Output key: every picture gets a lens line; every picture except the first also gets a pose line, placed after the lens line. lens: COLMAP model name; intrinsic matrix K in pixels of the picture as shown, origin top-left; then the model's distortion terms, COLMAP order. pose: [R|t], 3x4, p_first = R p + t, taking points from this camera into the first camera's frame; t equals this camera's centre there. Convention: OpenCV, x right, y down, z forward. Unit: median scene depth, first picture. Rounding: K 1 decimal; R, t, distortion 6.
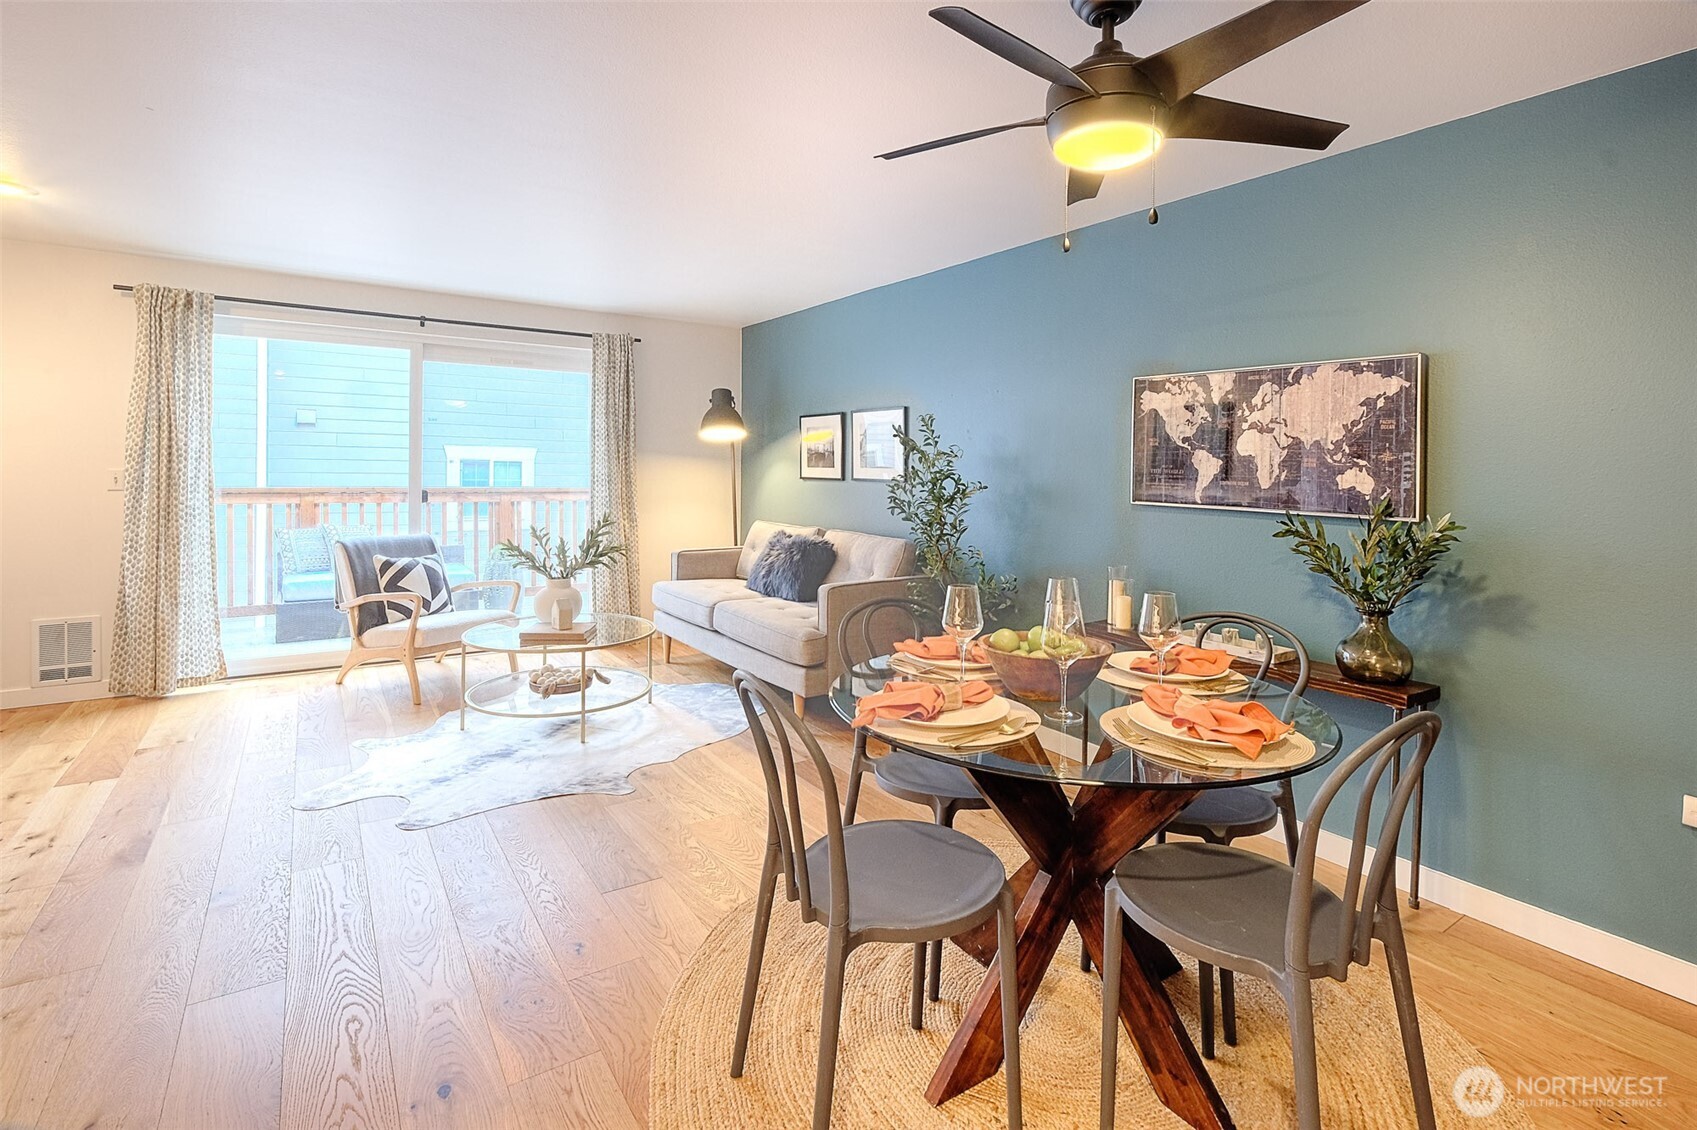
lens RADIAL K [[761.6, 0, 869.6], [0, 761.6, 476.6], [0, 0, 1]] dist [0.000881, 0.000475]
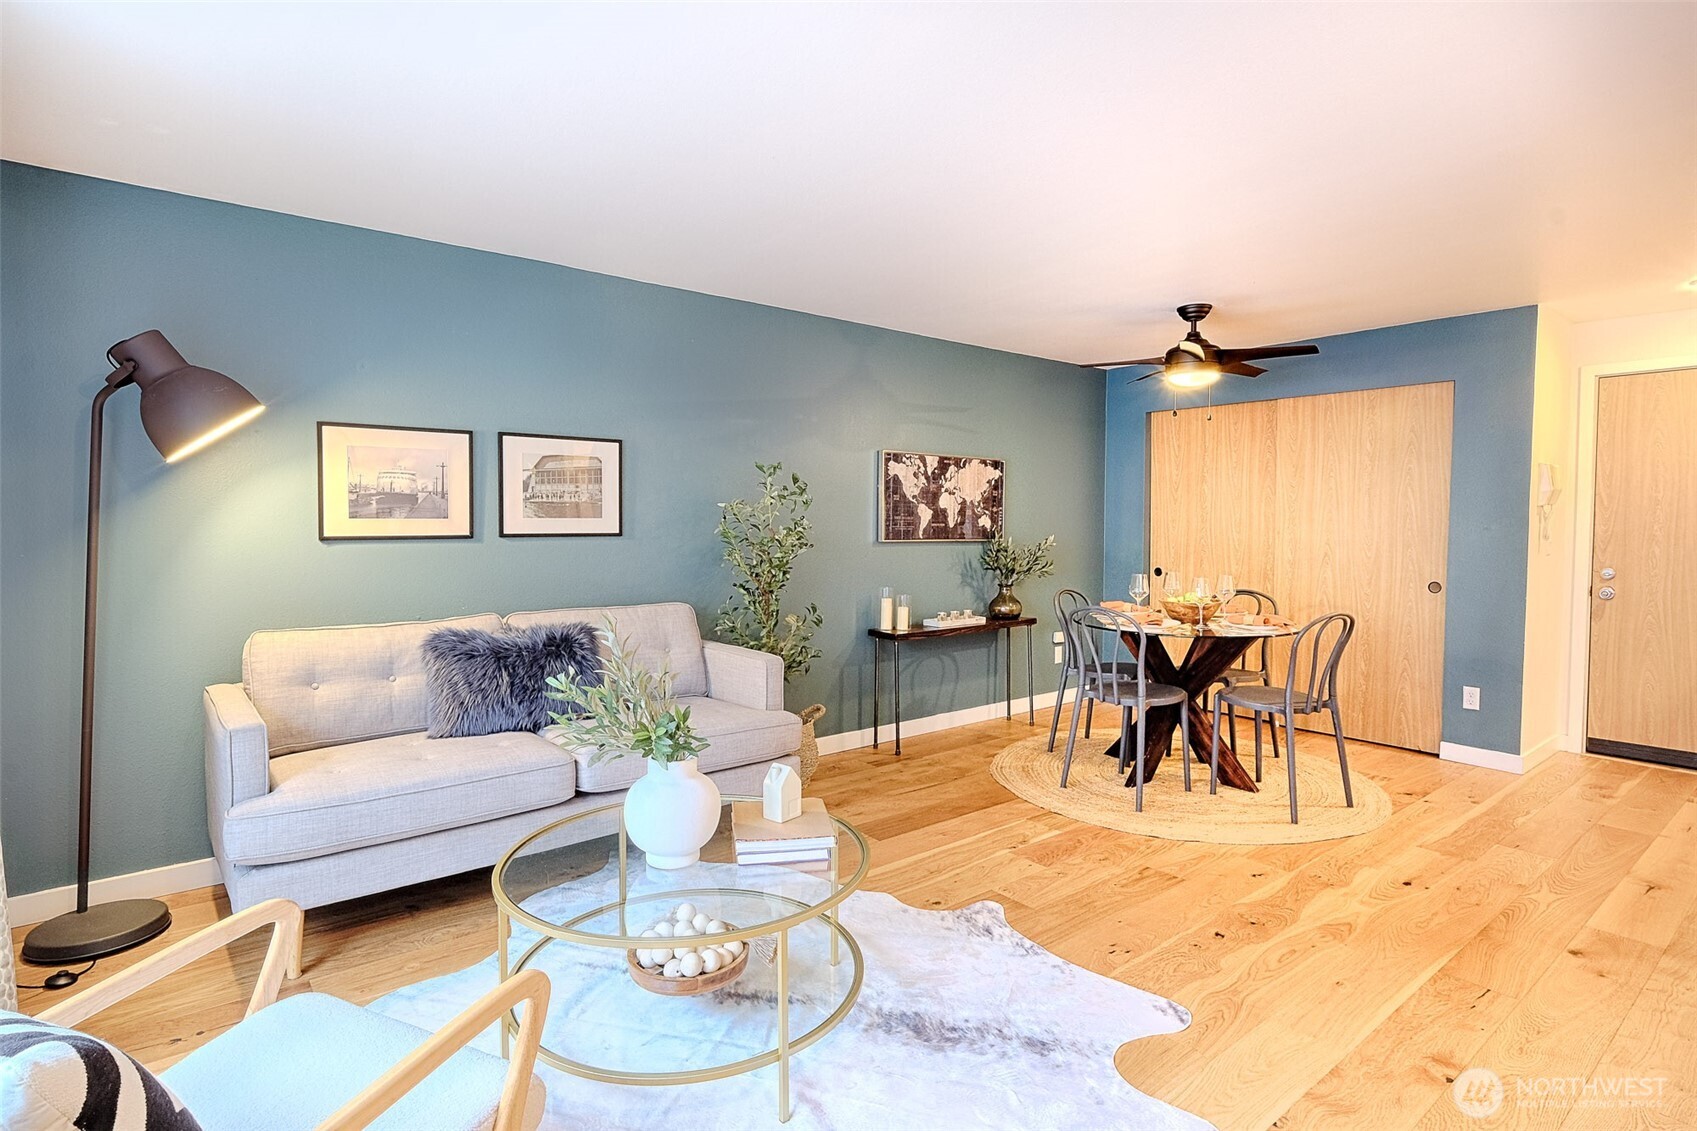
lens RADIAL K [[853.7, 0, 782.3], [0, 853.7, 556.7], [0, 0, 1]] dist [0.004648, -0.002671]
pose [[0.003699, -0.063111, 0.998000, -0.934446], [0.008383, 0.997973, 0.063078, -0.028369], [-0.999958, 0.008133, 0.004221, 0.915961]]
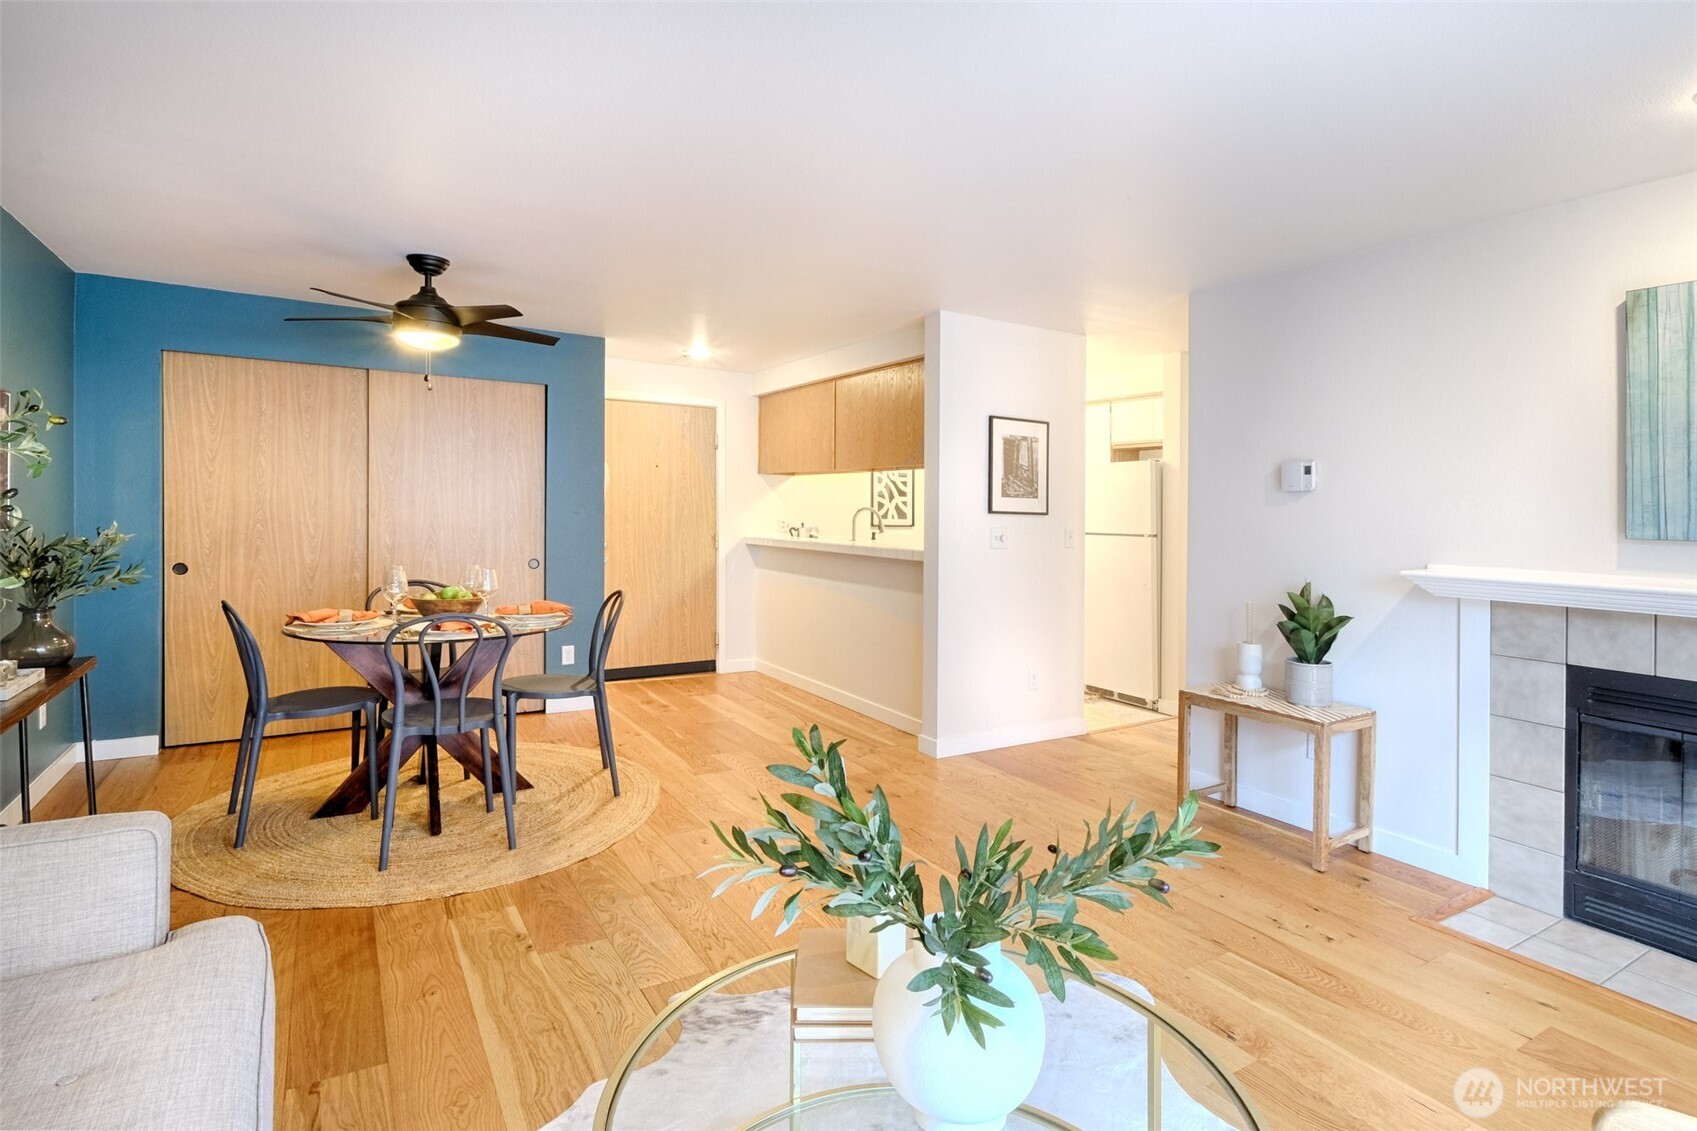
lens RADIAL K [[853.7, 0, 879.8], [0, 853.7, 480.3], [0, 0, 1]] dist [0.004648, -0.002671]
pose [[-0.996941, -0.035075, 0.069838, -0.399828], [-0.036746, 0.999065, -0.022782, -0.023130], [-0.068974, -0.025278, -0.997298, 1.306333]]
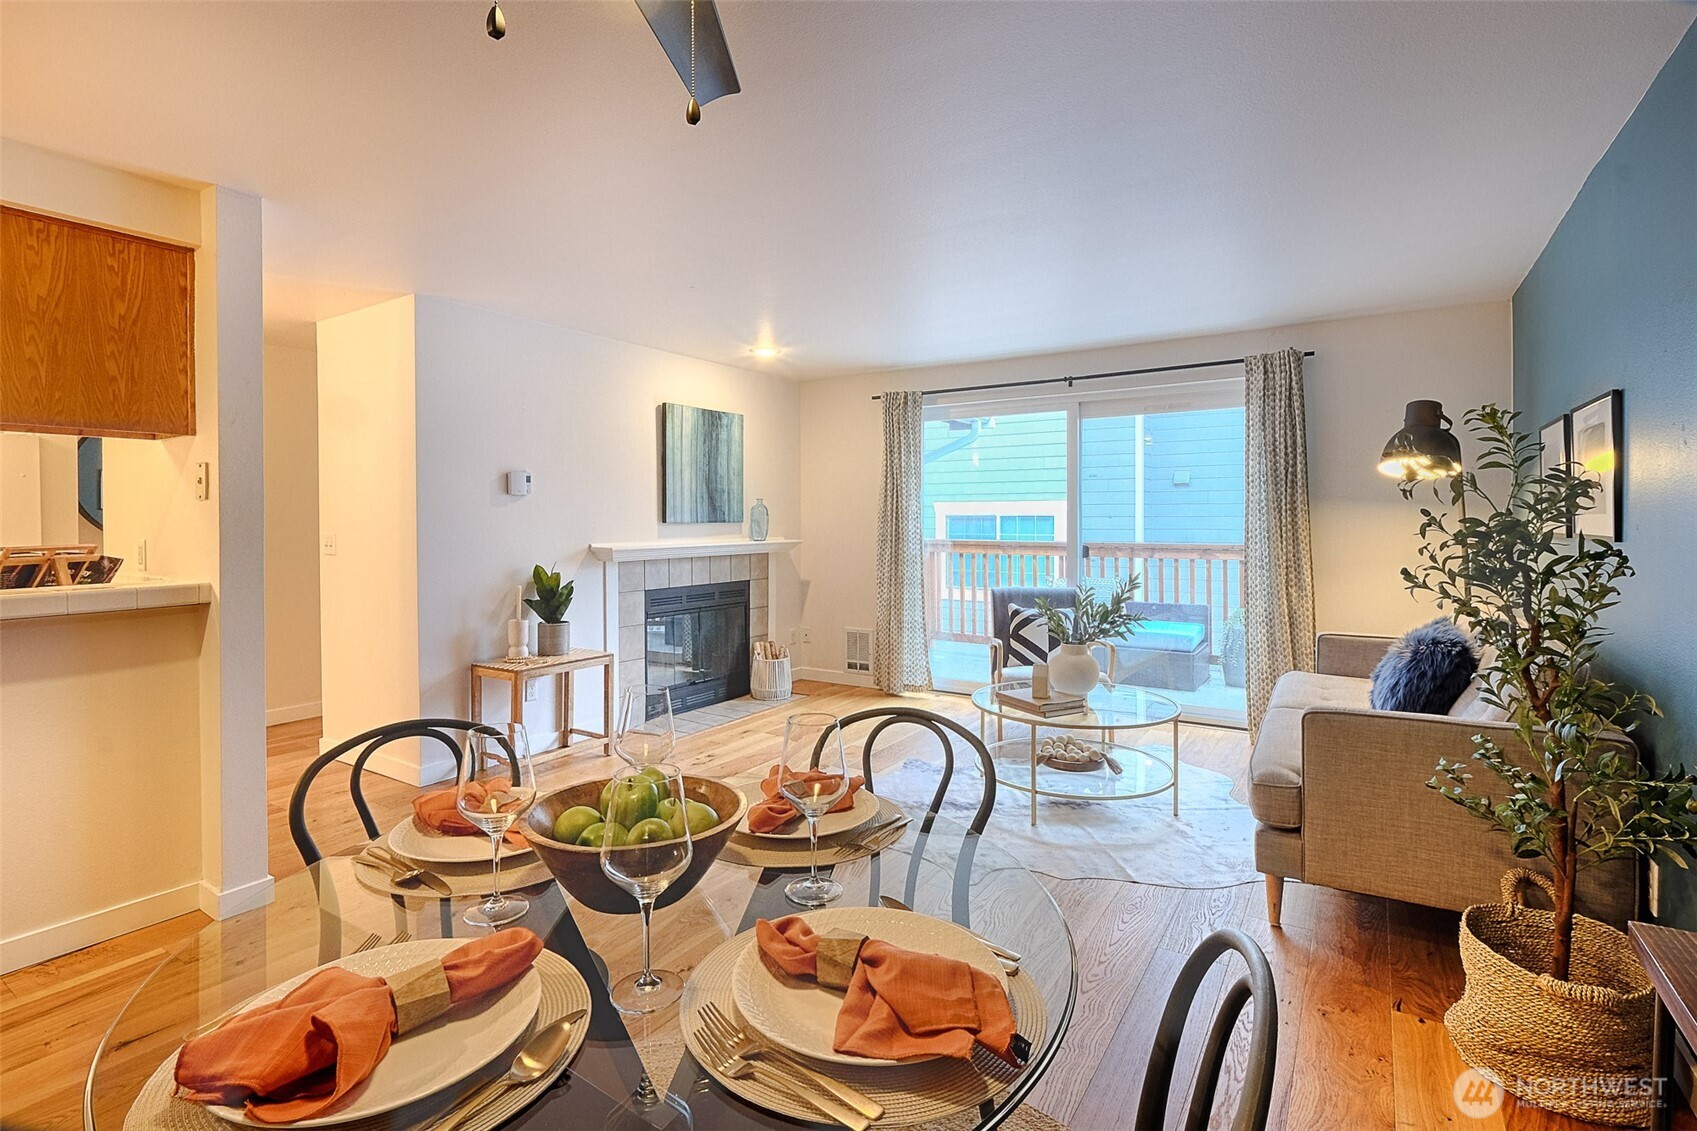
lens RADIAL K [[818.4, 0, 857.1], [0, 818.4, 546.8], [0, 0, 1]] dist [0.001838, -0.001174]
pose [[0.384106, 0.014305, -0.923178, 0.394779], [-0.000608, 0.999884, 0.015240, 0.003239], [0.923289, -0.005293, 0.384070, 0.377248]]
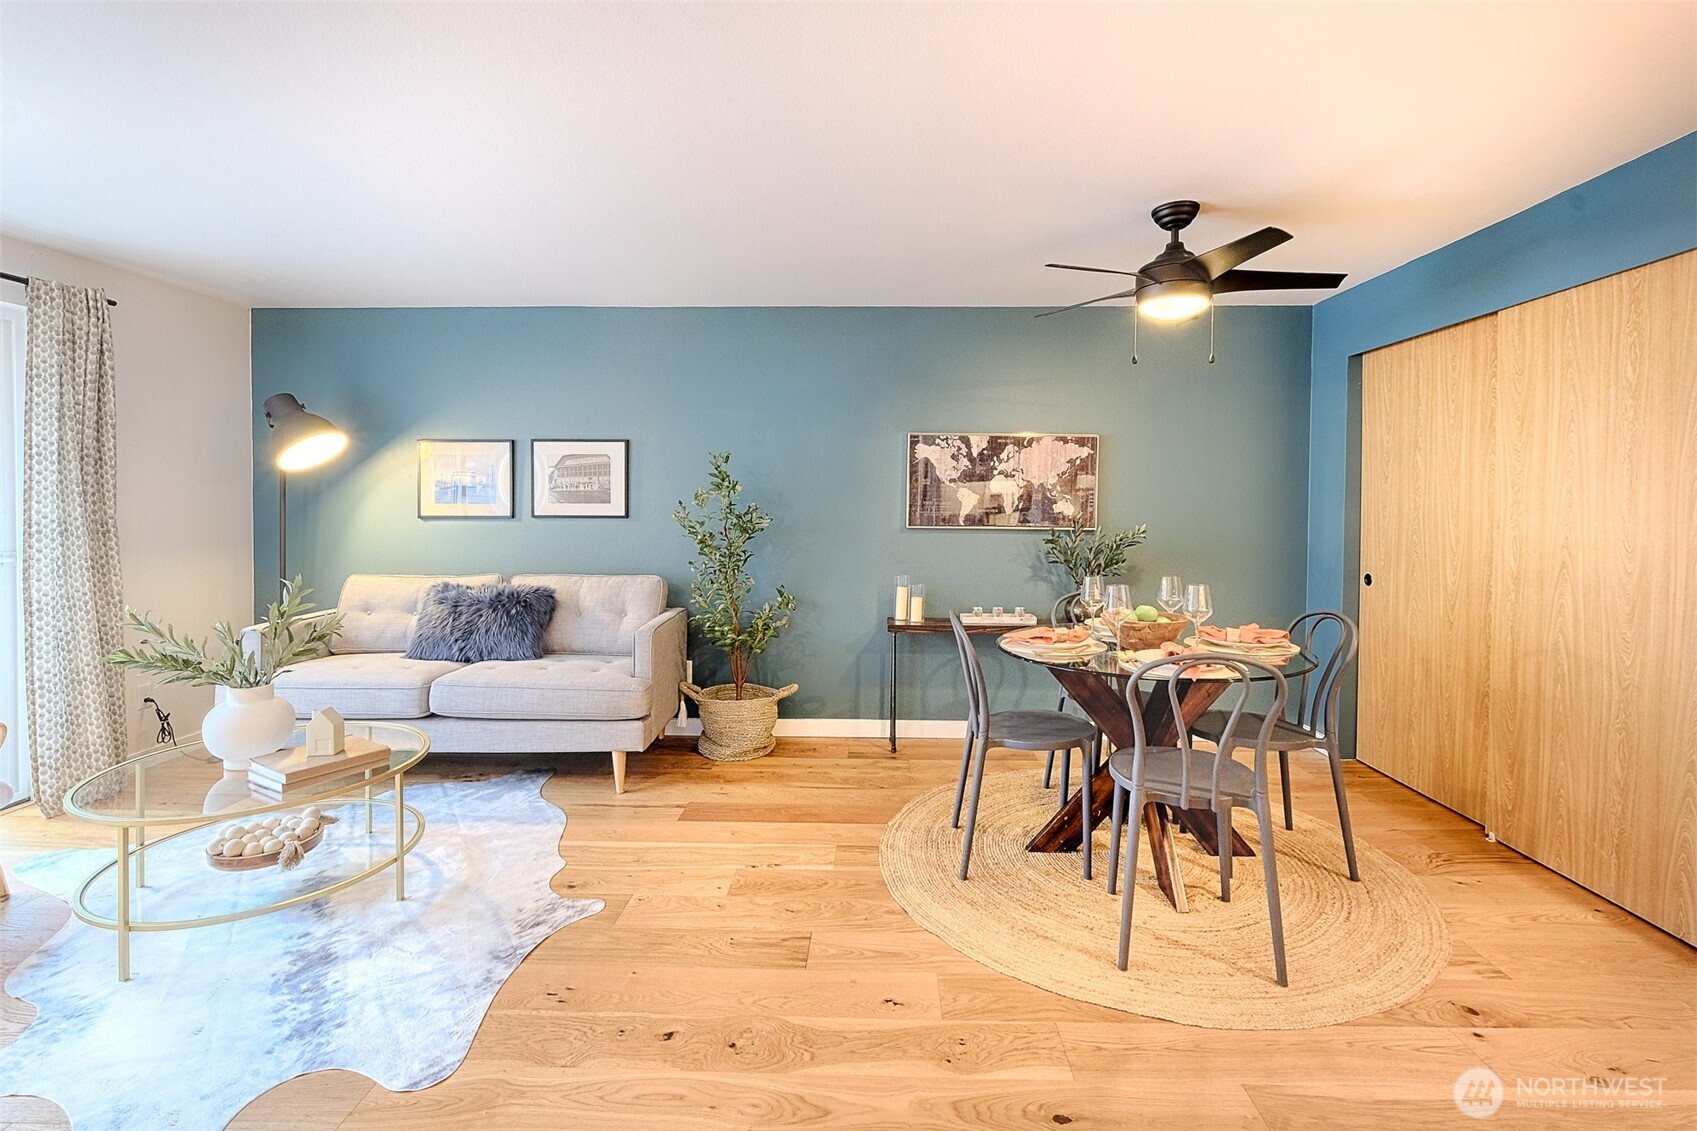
lens RADIAL K [[727.5, 0, 837.0], [0, 727.5, 520.0], [0, 0, 1]] dist [0.002740, -0.000640]
pose [[0.626882, -0.032287, 0.778445, -0.561290], [0.016804, 0.999469, 0.027922, -0.012348], [-0.778933, -0.004422, 0.627091, 0.234962]]
